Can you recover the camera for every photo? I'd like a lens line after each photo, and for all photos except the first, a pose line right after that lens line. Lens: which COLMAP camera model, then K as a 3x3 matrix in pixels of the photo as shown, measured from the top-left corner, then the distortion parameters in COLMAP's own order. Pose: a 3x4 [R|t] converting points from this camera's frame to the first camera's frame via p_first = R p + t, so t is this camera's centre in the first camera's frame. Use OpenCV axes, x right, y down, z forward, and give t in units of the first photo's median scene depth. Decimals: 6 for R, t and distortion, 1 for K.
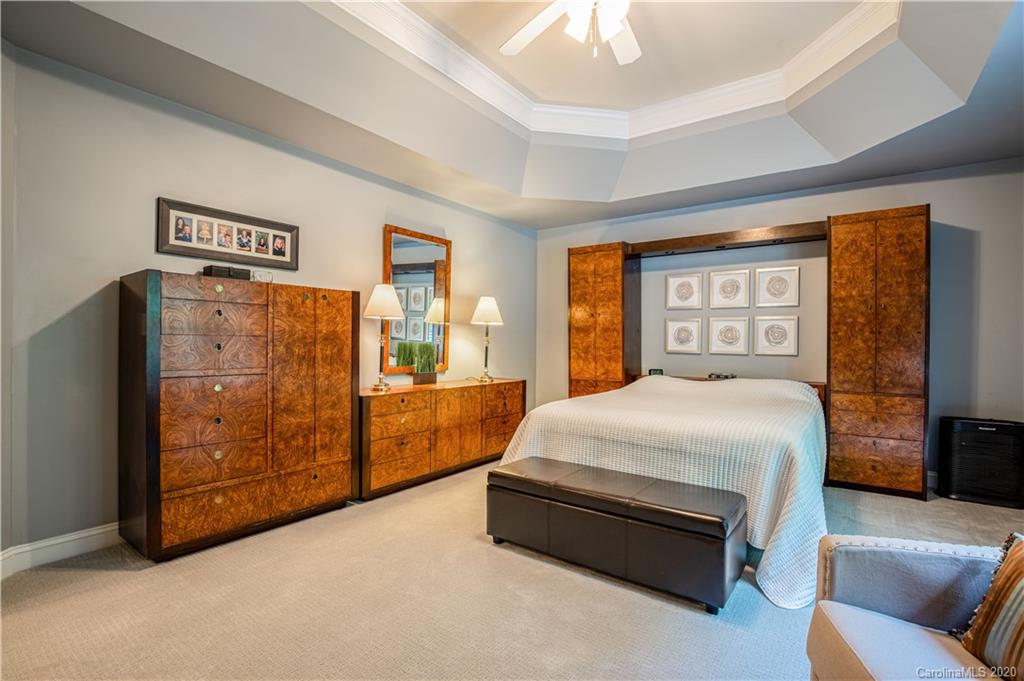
lens RADIAL K [[470.1, 0, 513.6], [0, 470.1, 344.6], [0, 0, 1]] dist [-0.029085, 0.003459]
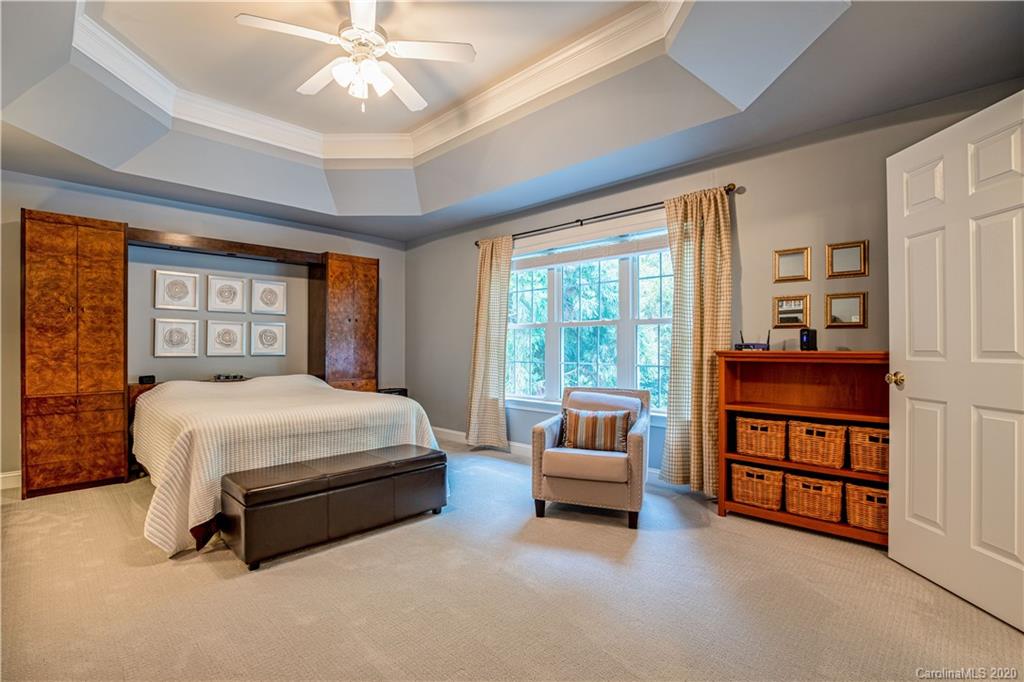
lens RADIAL K [[470.1, 0, 509.7], [0, 470.1, 344.3], [0, 0, 1]] dist [-0.029085, 0.003459]
pose [[0.136407, -0.003170, 0.990648, -0.497460], [0.006858, 0.999974, 0.002255, -0.003518], [-0.990629, 0.006487, 0.136425, 0.229648]]
